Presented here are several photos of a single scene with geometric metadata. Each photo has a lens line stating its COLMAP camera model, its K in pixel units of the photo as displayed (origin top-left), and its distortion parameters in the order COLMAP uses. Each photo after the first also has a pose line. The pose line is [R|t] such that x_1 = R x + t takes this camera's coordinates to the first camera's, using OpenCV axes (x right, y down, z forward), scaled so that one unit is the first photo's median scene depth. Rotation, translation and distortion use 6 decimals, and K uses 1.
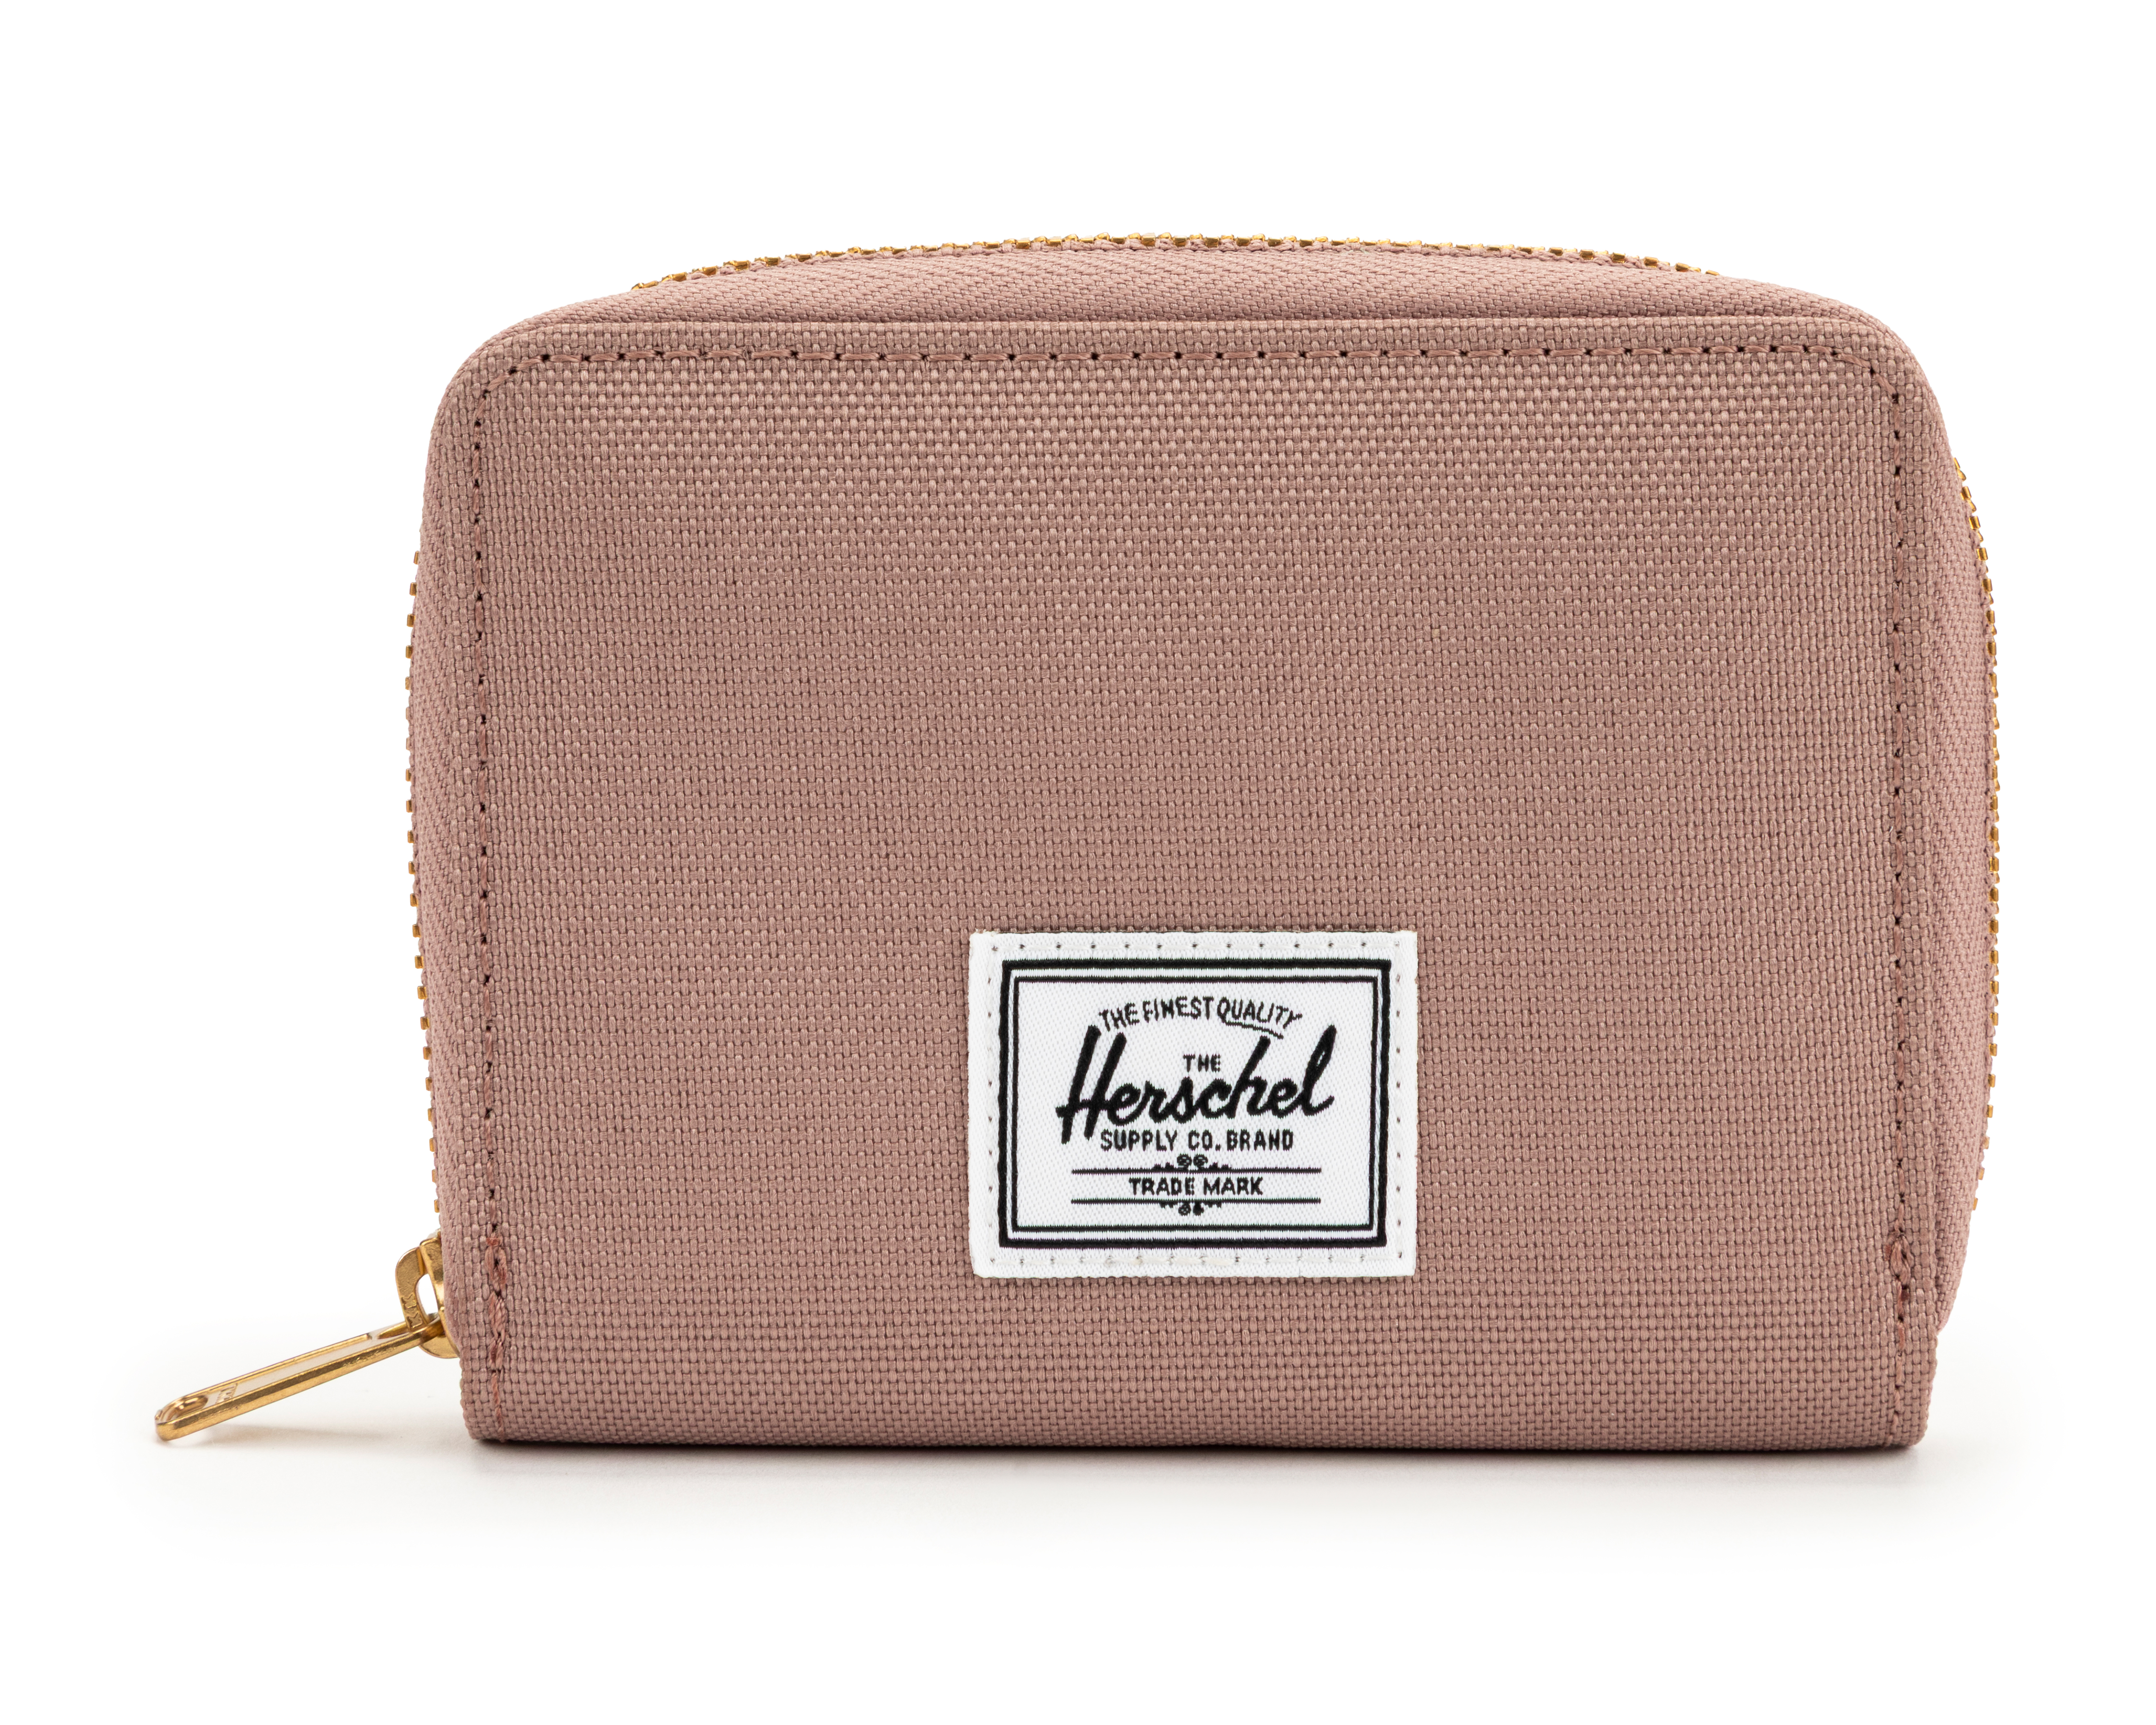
lens RADIAL K [[6821.7, 0, 1078.0], [0, 6821.7, 862.5], [0, 0, 1]] dist [-0.006841, 0.754374]
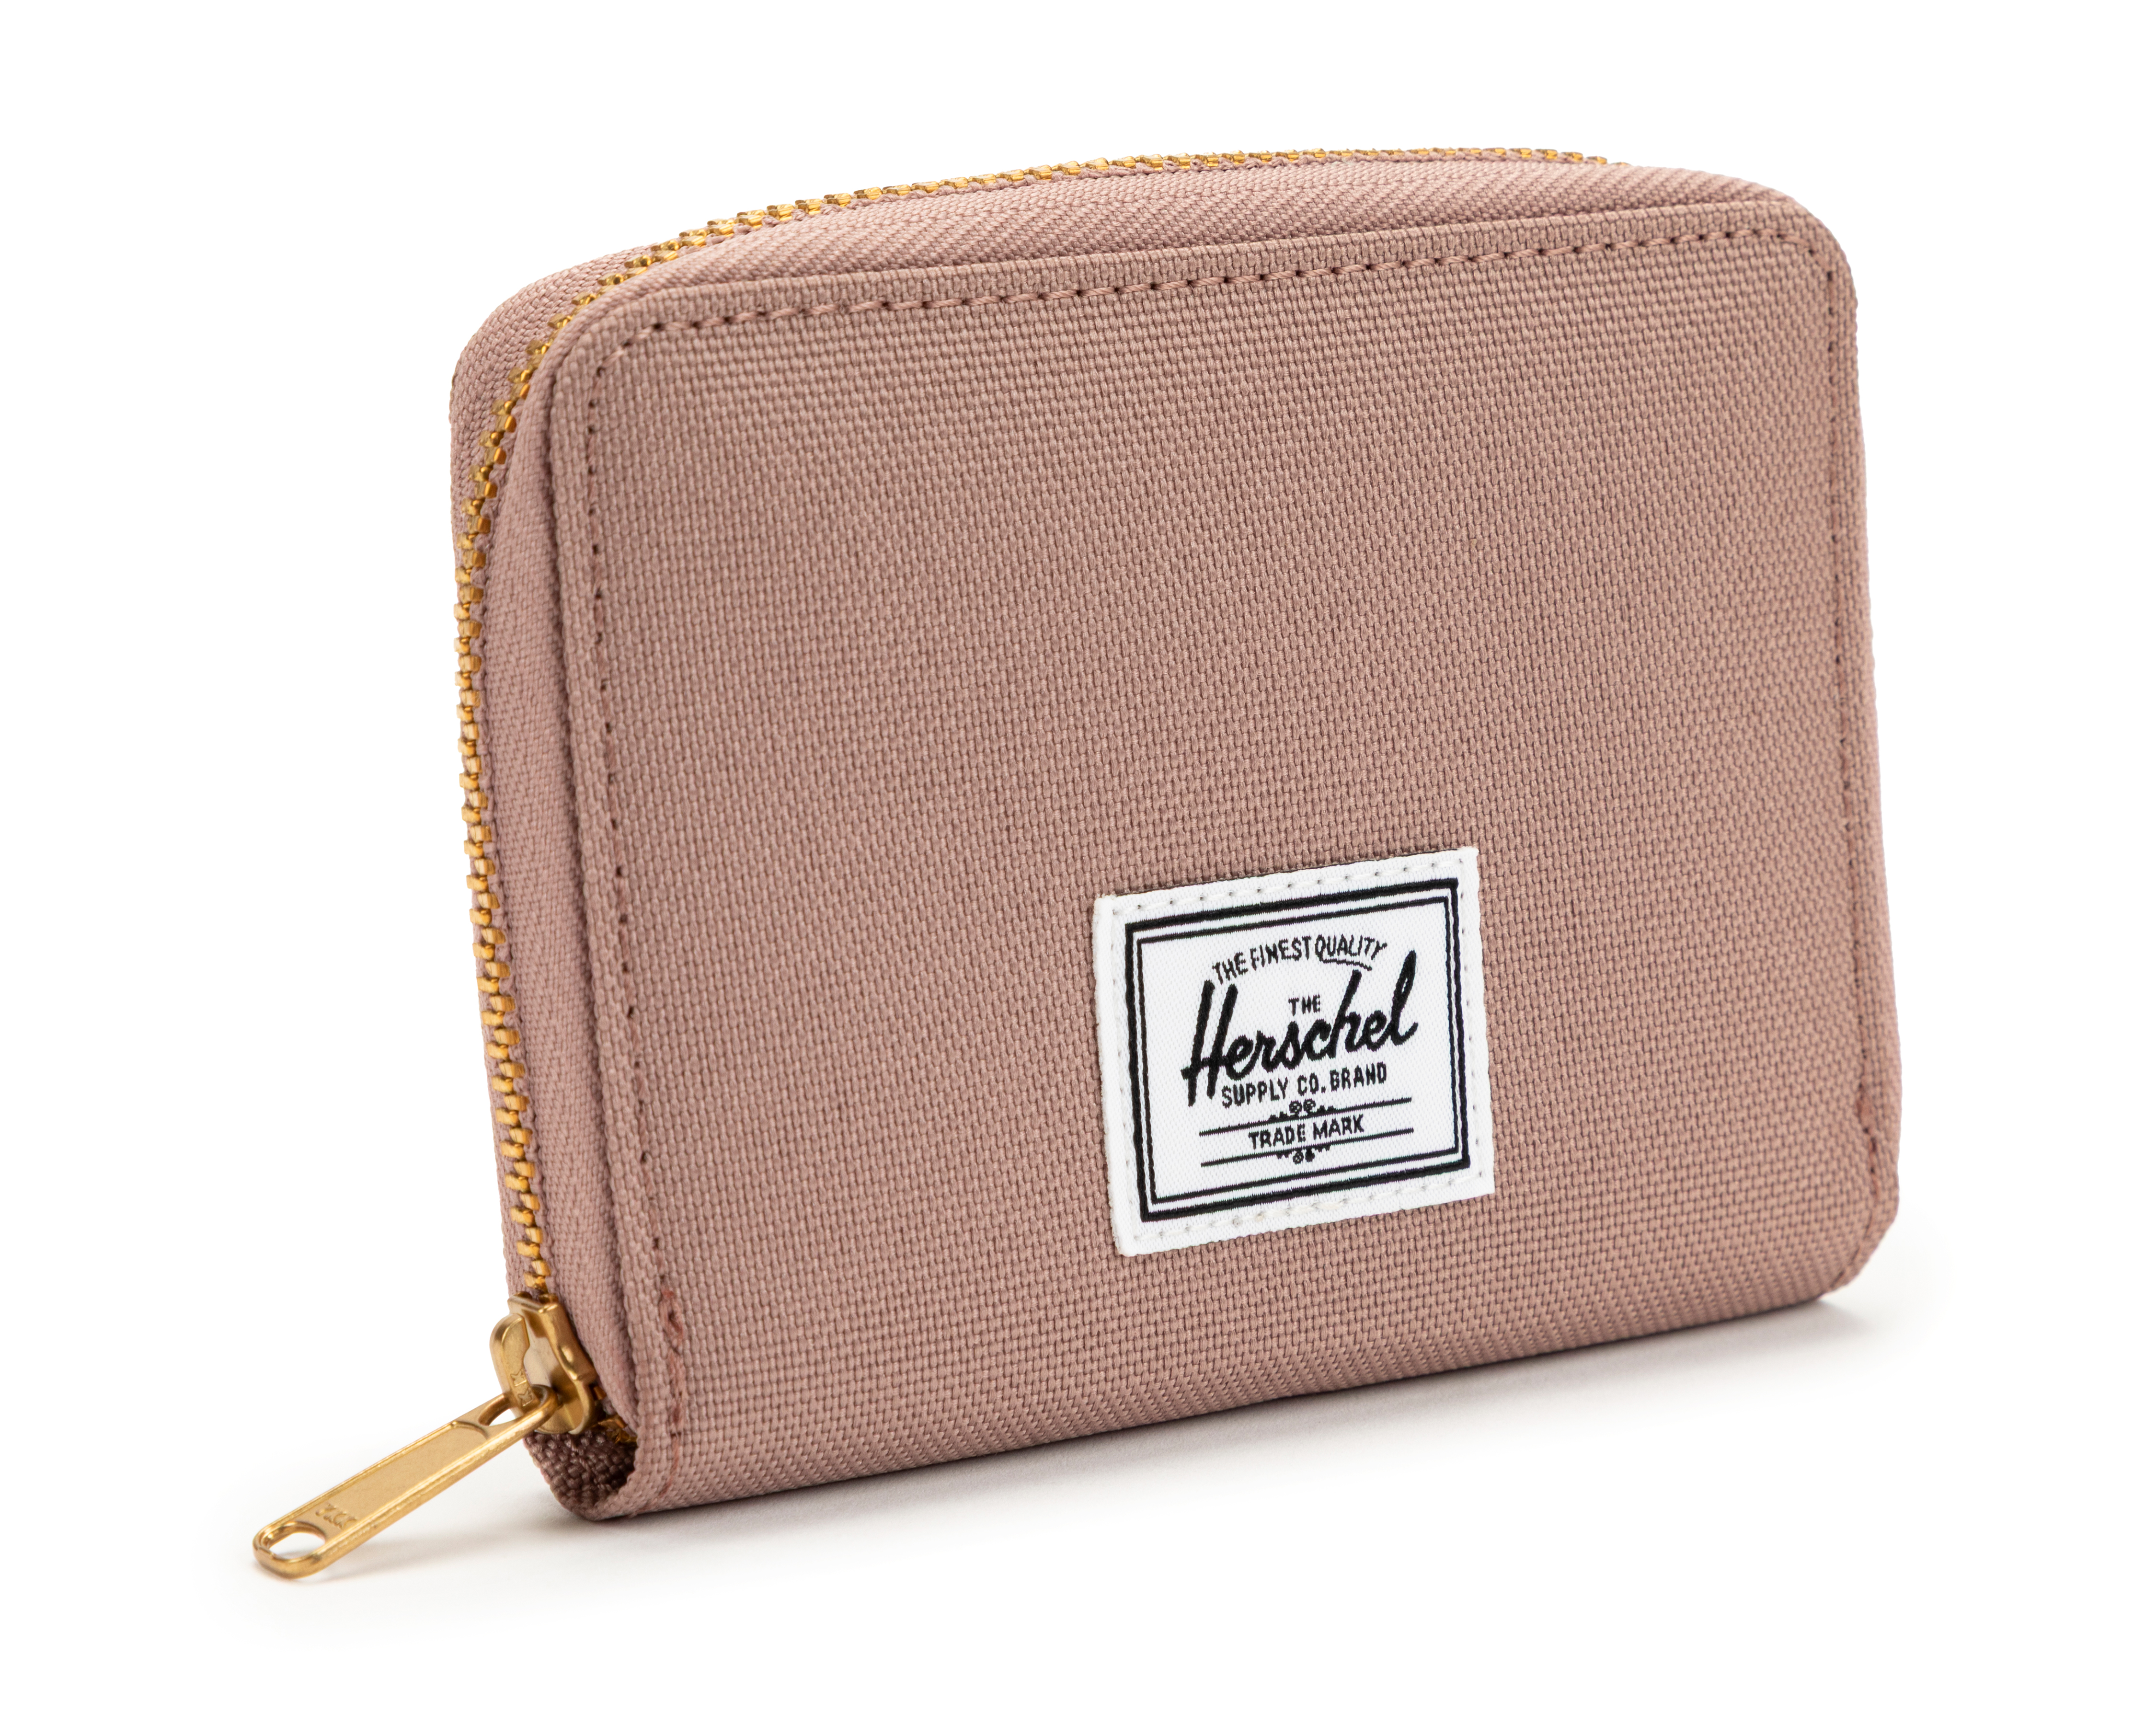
lens RADIAL K [[6821.7, 0, 1078.0], [0, 6821.7, 862.5], [0, 0, 1]] dist [-0.006841, 0.754374]
pose [[0.840908, -0.110604, 0.529755, -0.520641], [0.106347, 0.993578, 0.038633, -0.031690], [-0.530626, 0.023851, 0.847270, 0.193626]]
